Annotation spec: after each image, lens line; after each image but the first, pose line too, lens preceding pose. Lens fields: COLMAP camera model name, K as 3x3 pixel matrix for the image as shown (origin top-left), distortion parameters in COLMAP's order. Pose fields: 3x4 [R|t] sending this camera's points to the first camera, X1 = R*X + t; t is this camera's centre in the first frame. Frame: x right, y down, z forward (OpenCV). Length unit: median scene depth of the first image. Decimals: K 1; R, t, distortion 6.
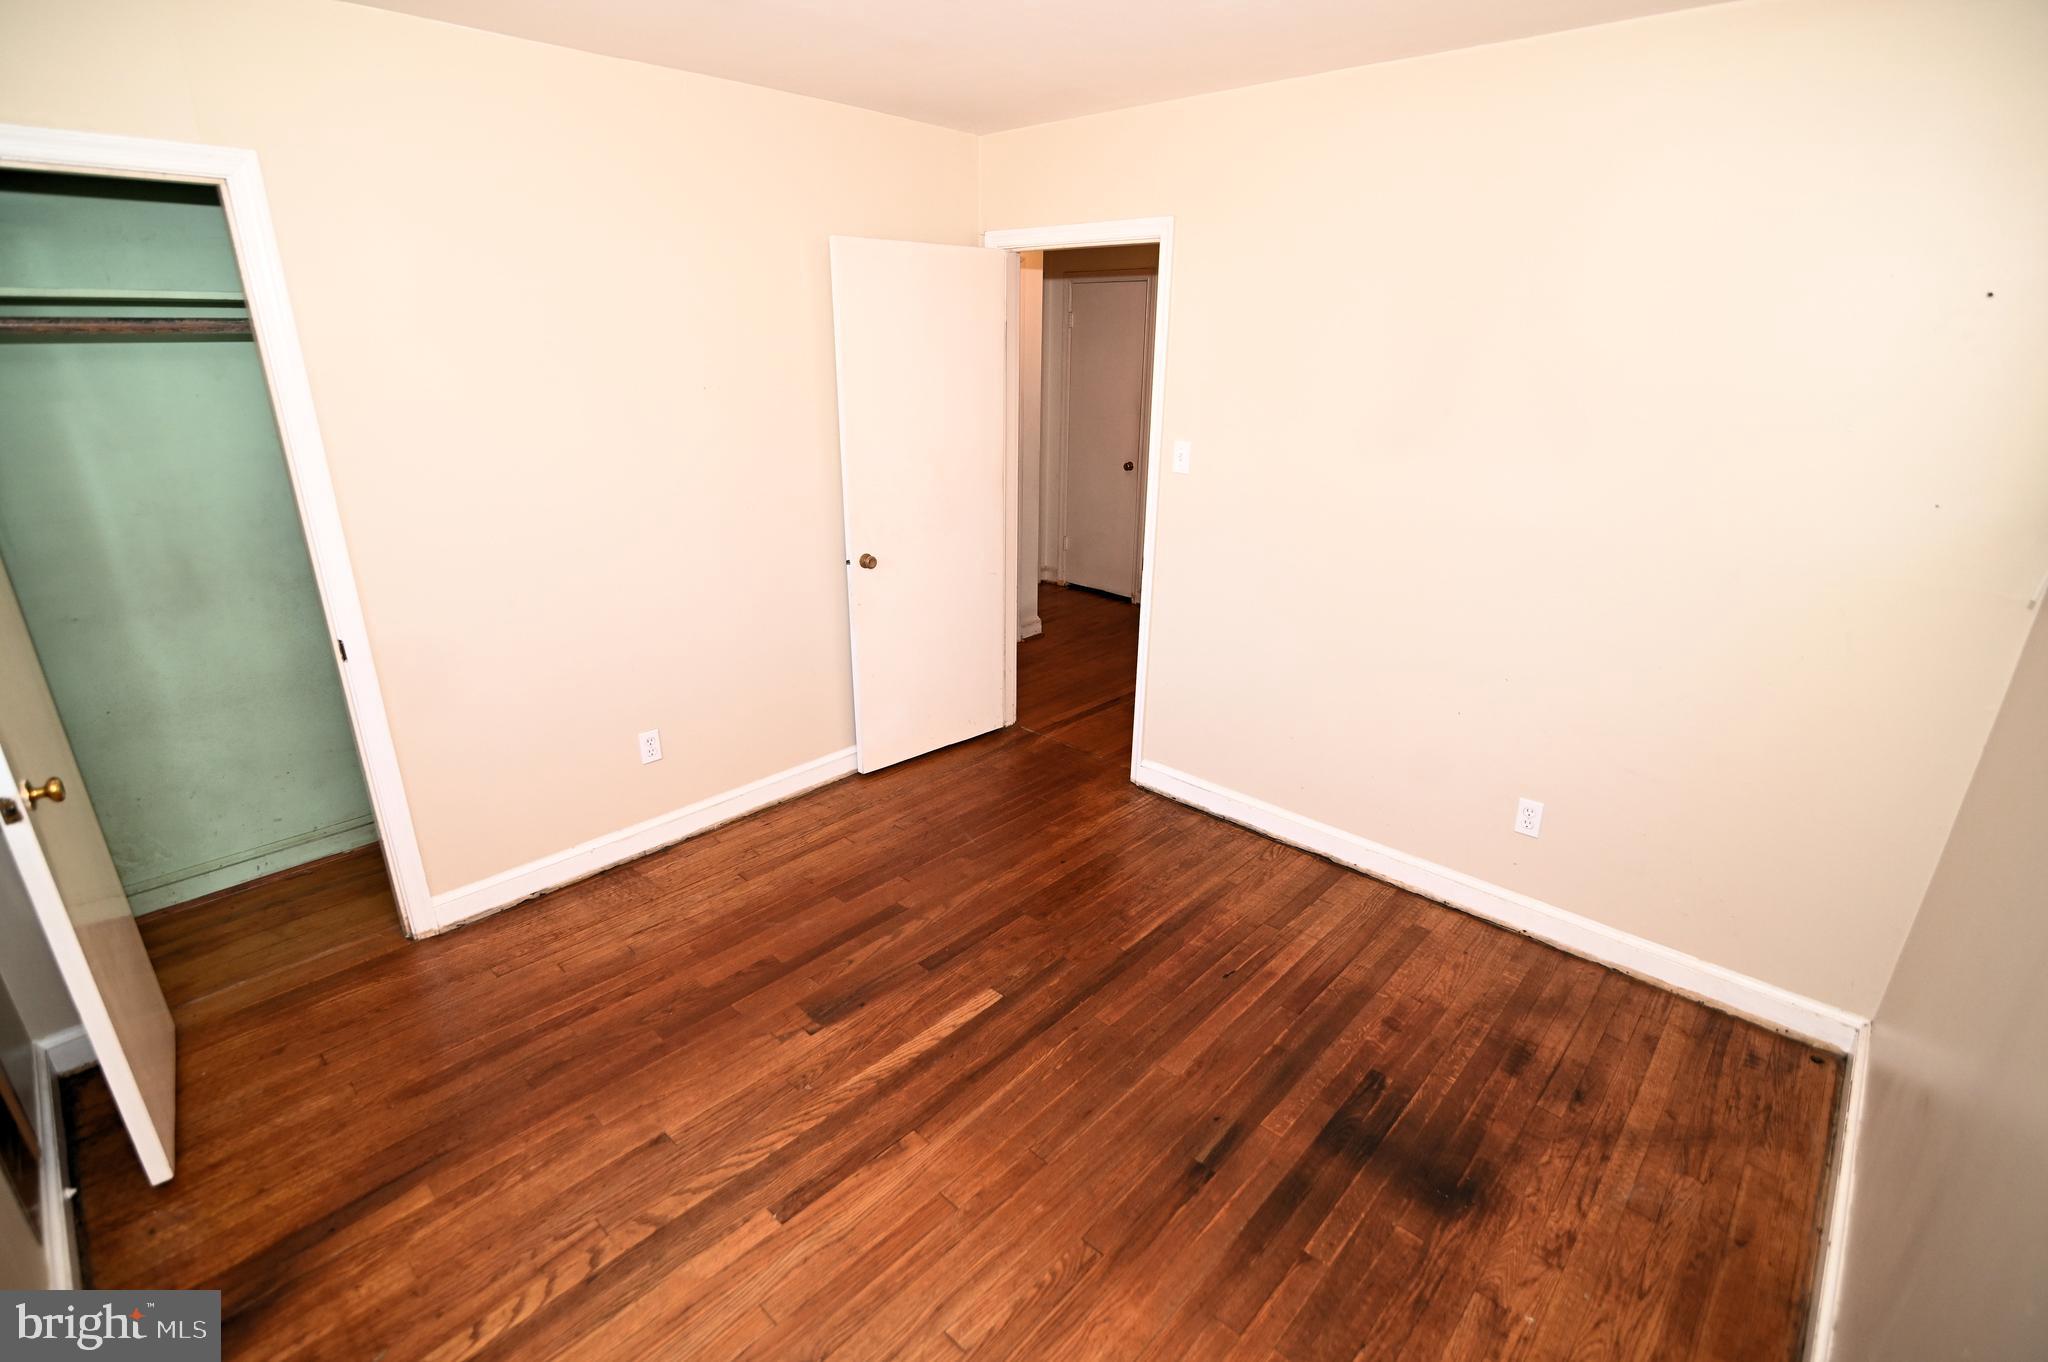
lens RADIAL K [[933.9, 0, 1021.9], [0, 933.9, 681.6], [0, 0, 1]] dist [-0.020582, 0.001168]
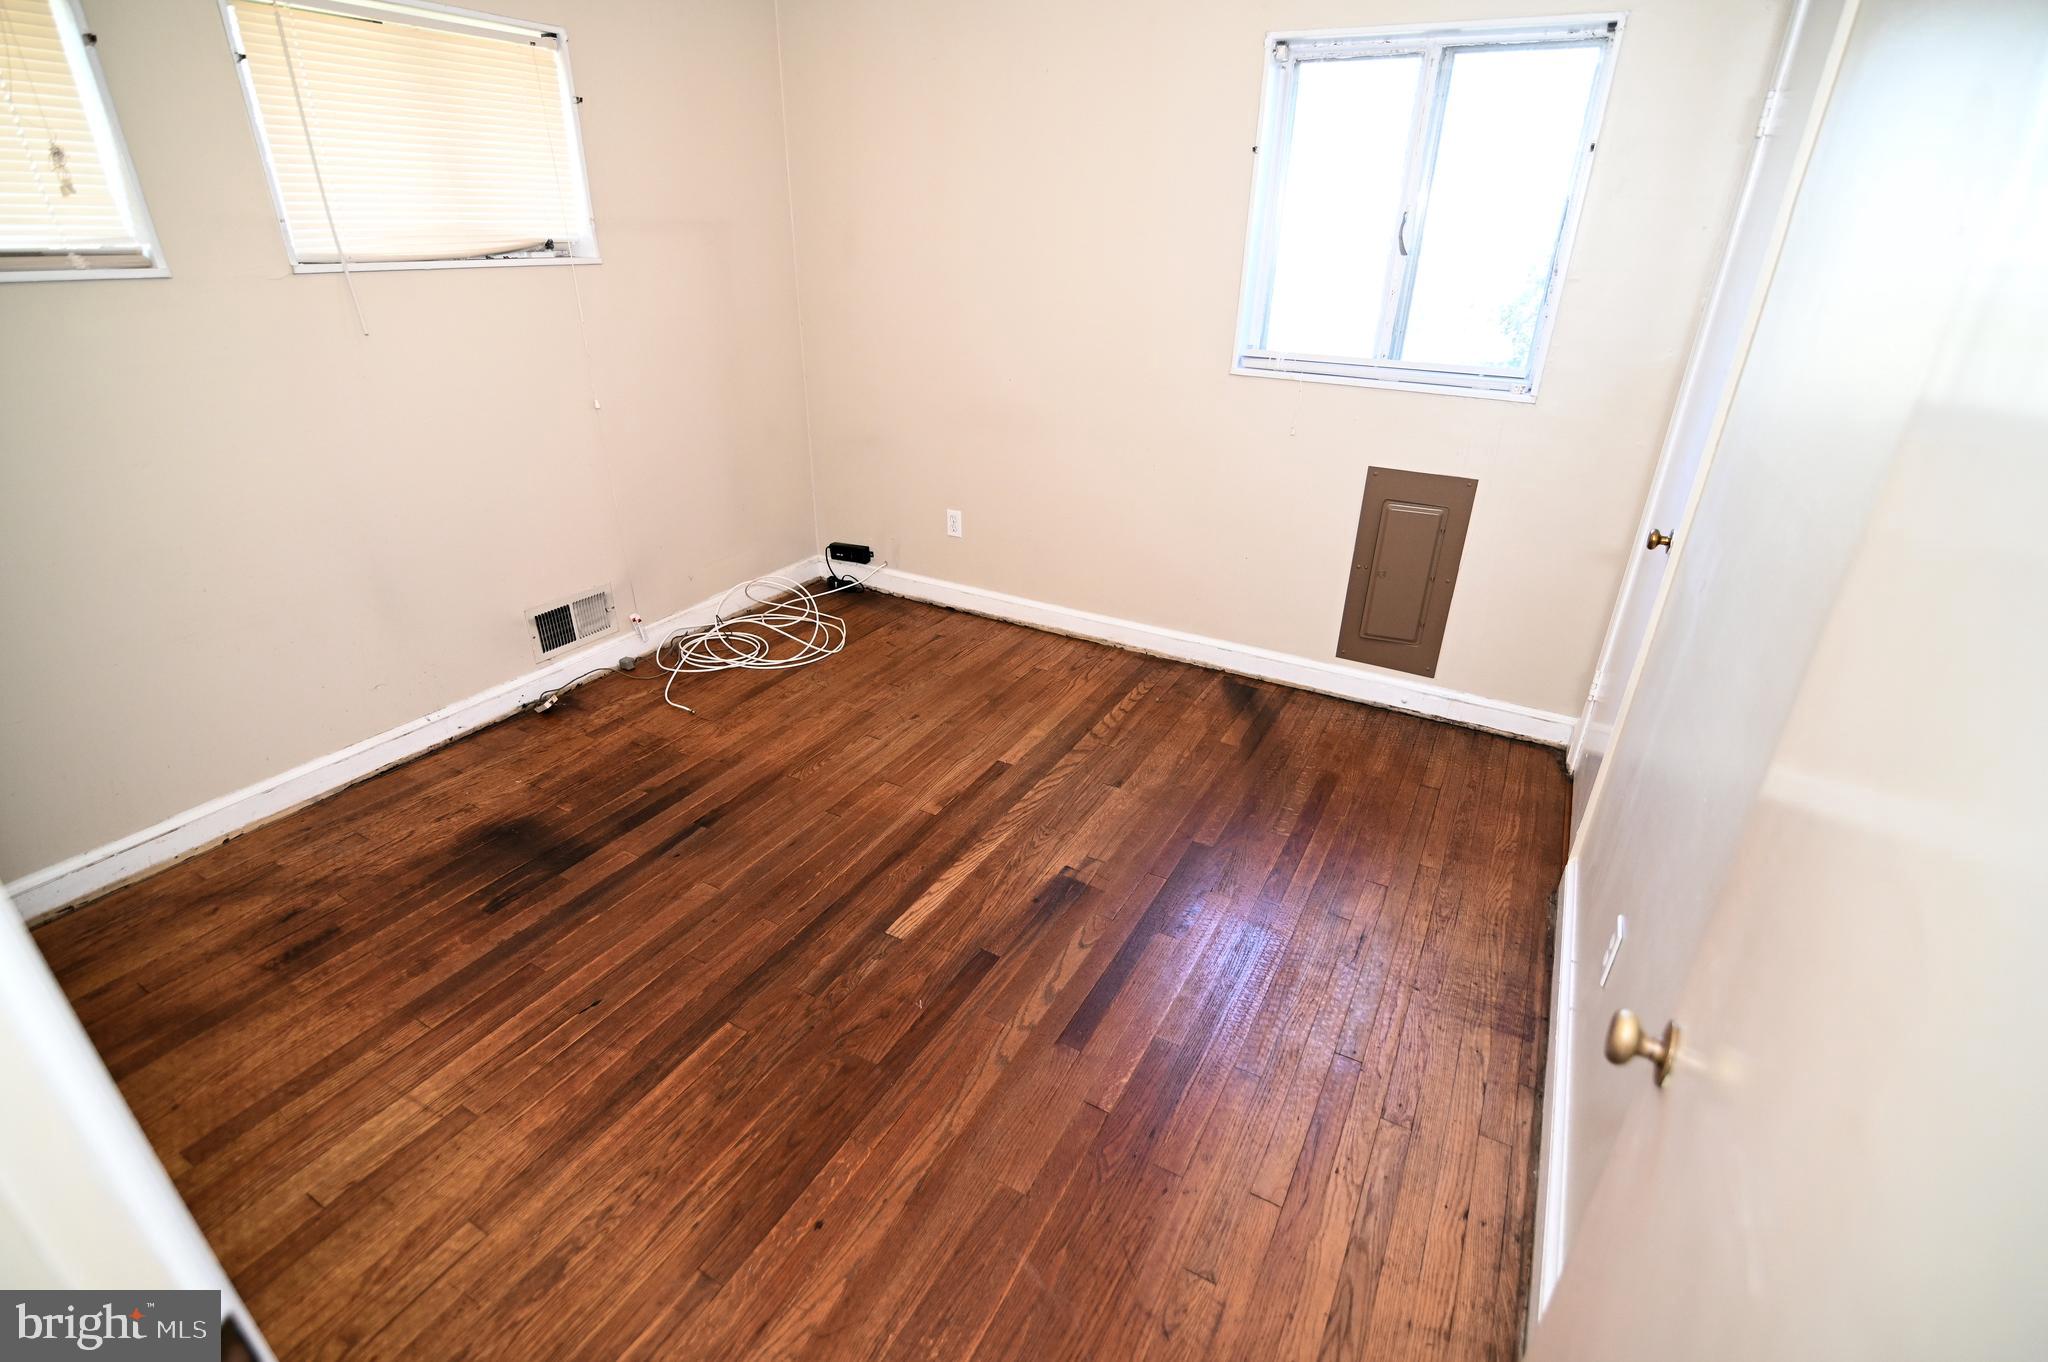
lens RADIAL K [[933.9, 0, 1022.2], [0, 933.9, 680.5], [0, 0, 1]] dist [-0.020582, 0.001168]
pose [[-0.970323, 0.079464, -0.228383, 0.038152], [-0.109616, 0.697307, 0.708342, -0.487697], [0.215541, 0.712355, -0.667902, 1.546293]]
